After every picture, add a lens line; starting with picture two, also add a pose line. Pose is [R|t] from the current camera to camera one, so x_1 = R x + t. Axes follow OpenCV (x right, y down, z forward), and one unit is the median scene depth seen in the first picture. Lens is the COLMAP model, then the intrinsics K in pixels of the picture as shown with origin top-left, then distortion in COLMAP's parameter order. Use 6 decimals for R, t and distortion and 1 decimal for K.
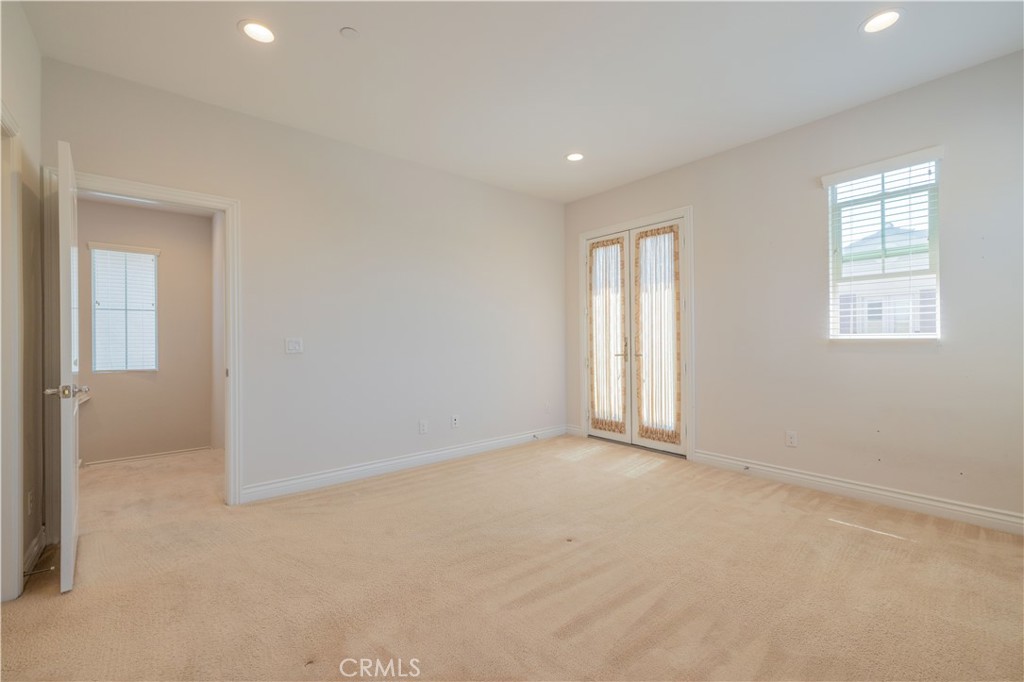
lens RADIAL K [[435.1, 0, 515.2], [0, 435.1, 337.1], [0, 0, 1]] dist [-0.000199, 0.000092]
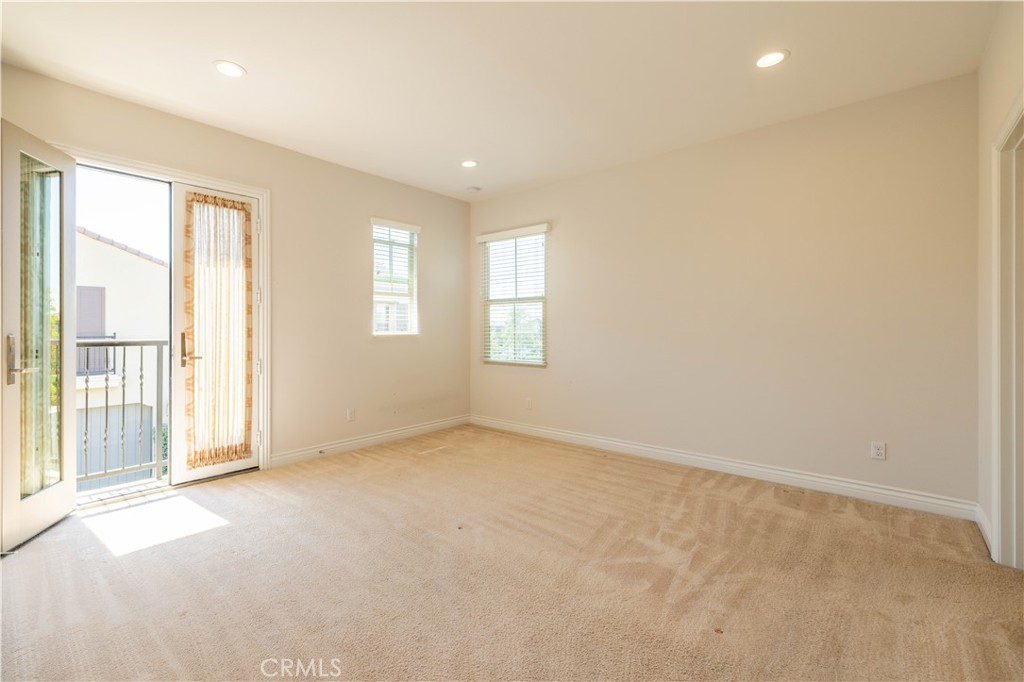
lens RADIAL K [[435.1, 0, 515.2], [0, 435.1, 337.1], [0, 0, 1]] dist [-0.000199, 0.000092]
pose [[-0.166079, 0.000064, 0.986113, -0.582217], [0.006868, 0.999976, 0.001092, 0.010133], [-0.986089, 0.006954, -0.166075, 0.630694]]
